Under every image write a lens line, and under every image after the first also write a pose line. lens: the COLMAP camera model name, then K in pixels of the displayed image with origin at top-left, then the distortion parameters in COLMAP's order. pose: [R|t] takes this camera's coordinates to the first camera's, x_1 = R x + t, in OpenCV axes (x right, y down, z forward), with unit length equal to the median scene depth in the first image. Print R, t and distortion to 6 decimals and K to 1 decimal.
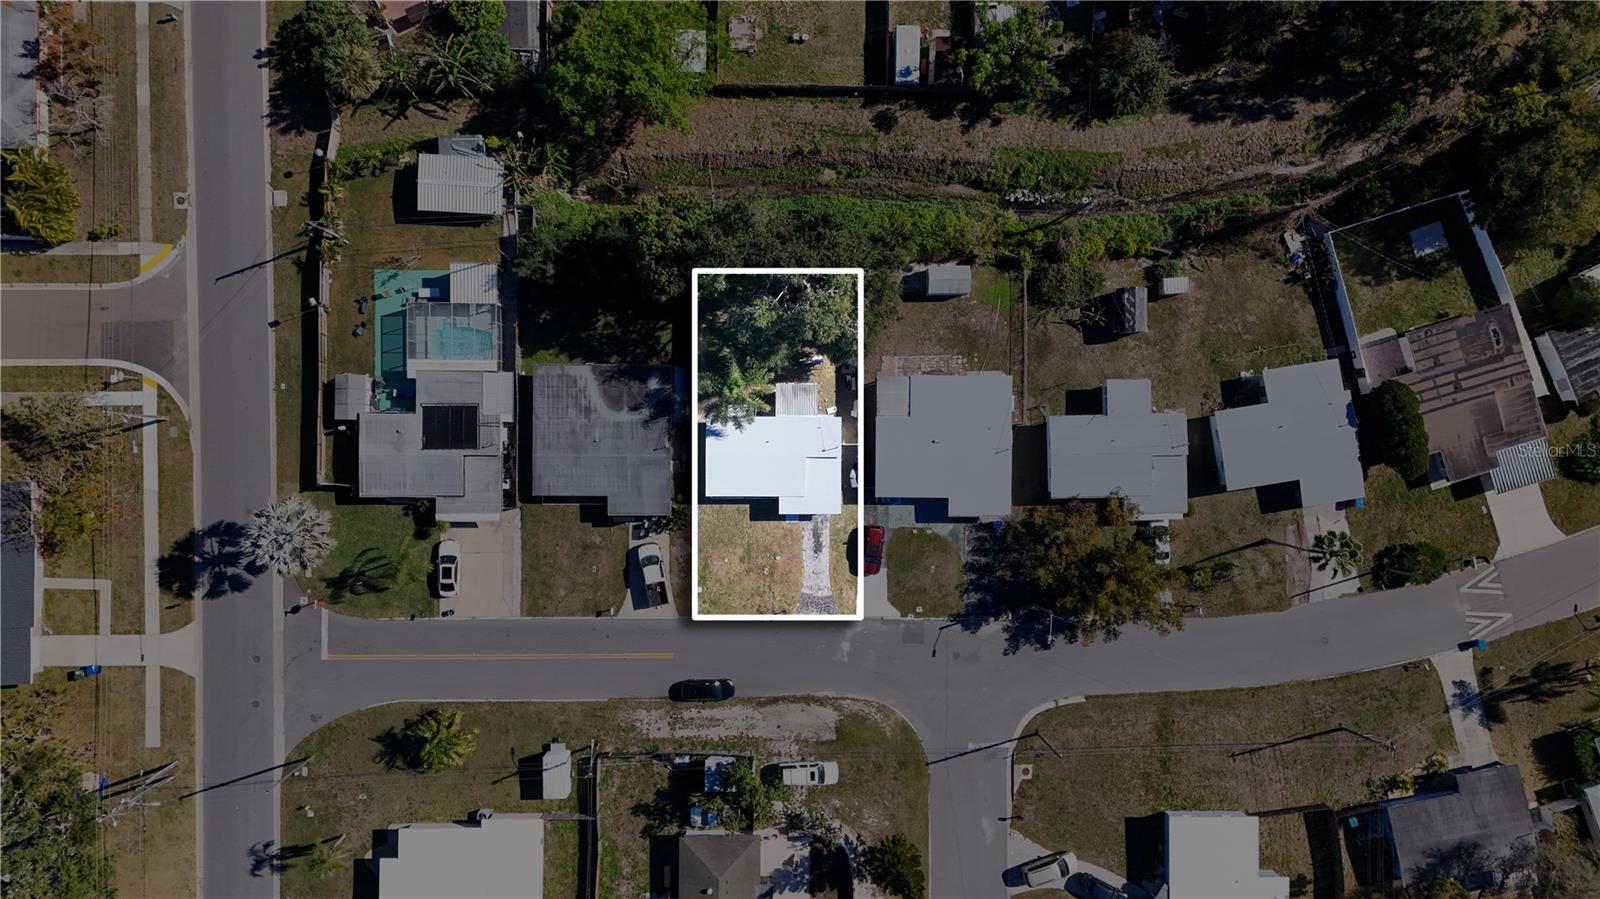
lens RADIAL K [[1137.4, 0, 800.0], [0, 1137.4, 449.5], [0, 0, 1]] dist [0.088098, -0.095498]
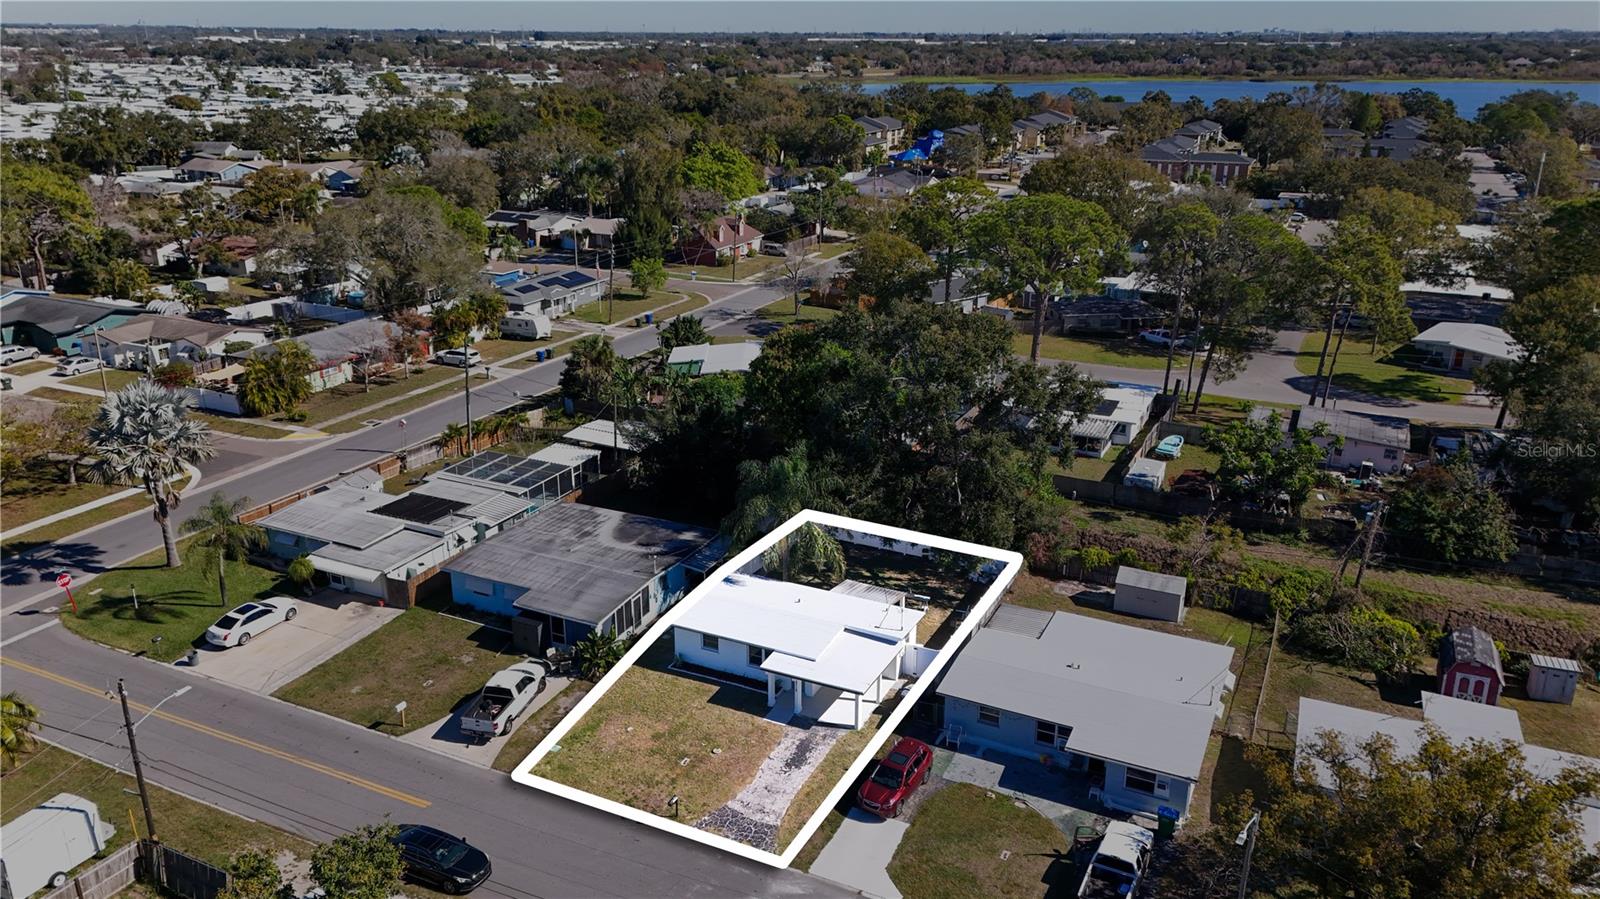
lens RADIAL K [[1137.4, 0, 800.0], [0, 1137.4, 449.5], [0, 0, 1]] dist [0.088098, -0.095498]
pose [[0.901823, 0.146180, -0.406628, 0.205790], [-0.431954, 0.329866, -0.839407, 0.470588], [0.011428, 0.932641, 0.360624, 0.683726]]
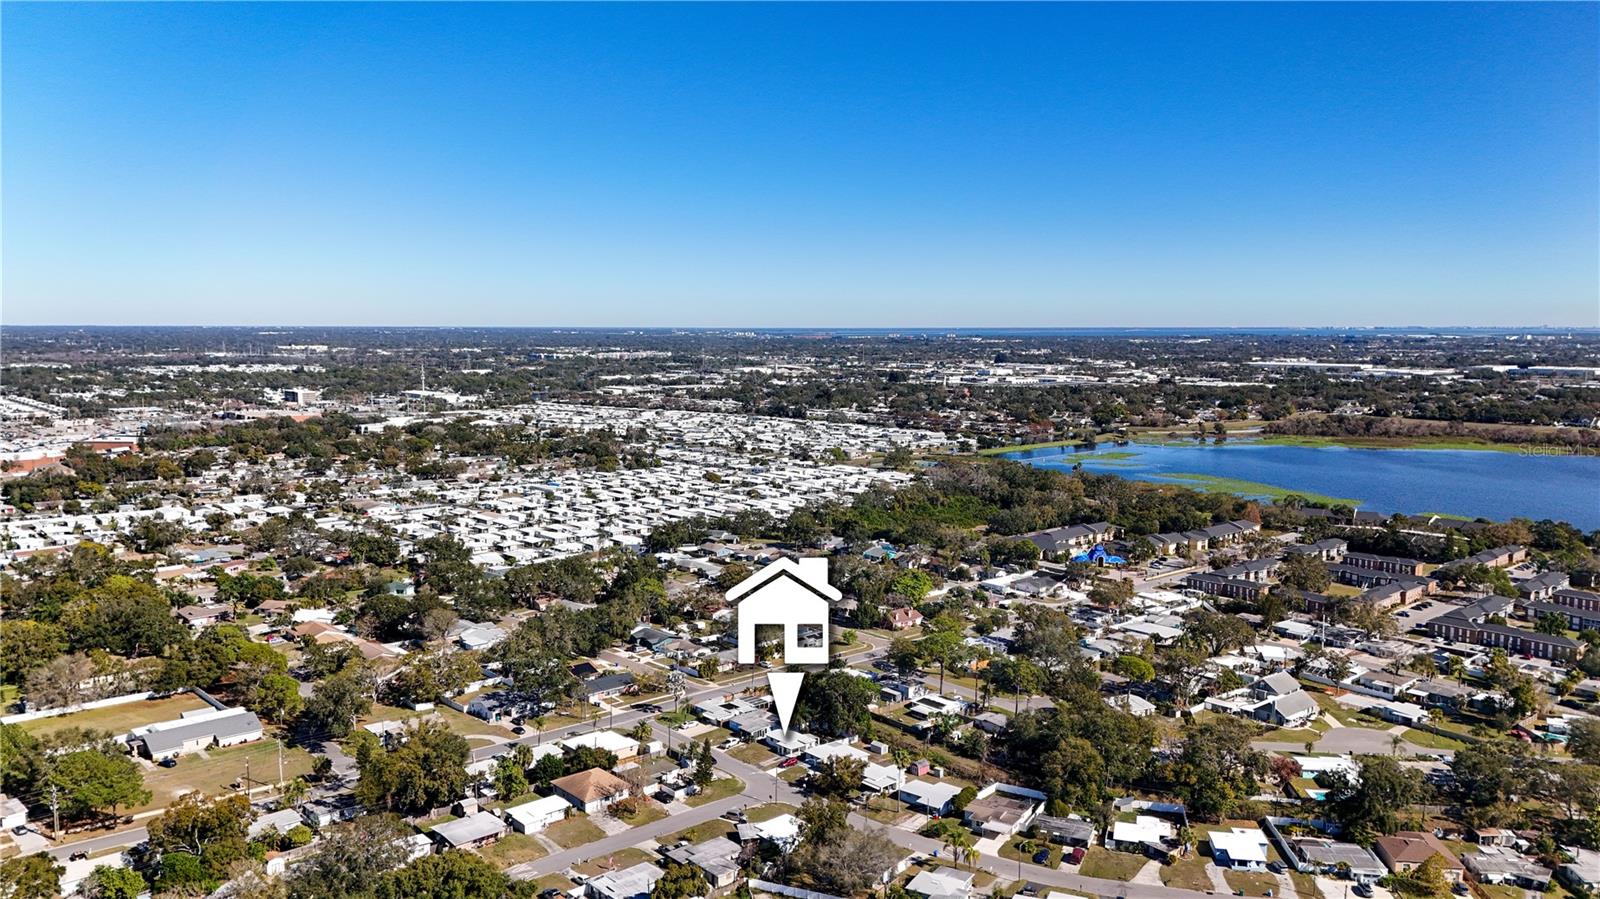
lens RADIAL K [[1137.4, 0, 800.0], [0, 1137.4, 449.5], [0, 0, 1]] dist [0.088098, -0.095498]
pose [[0.659242, 0.074070, -0.748273, 2.063663], [-0.751547, 0.096677, -0.652557, 1.763018], [0.024006, 0.992556, 0.119401, -0.064912]]
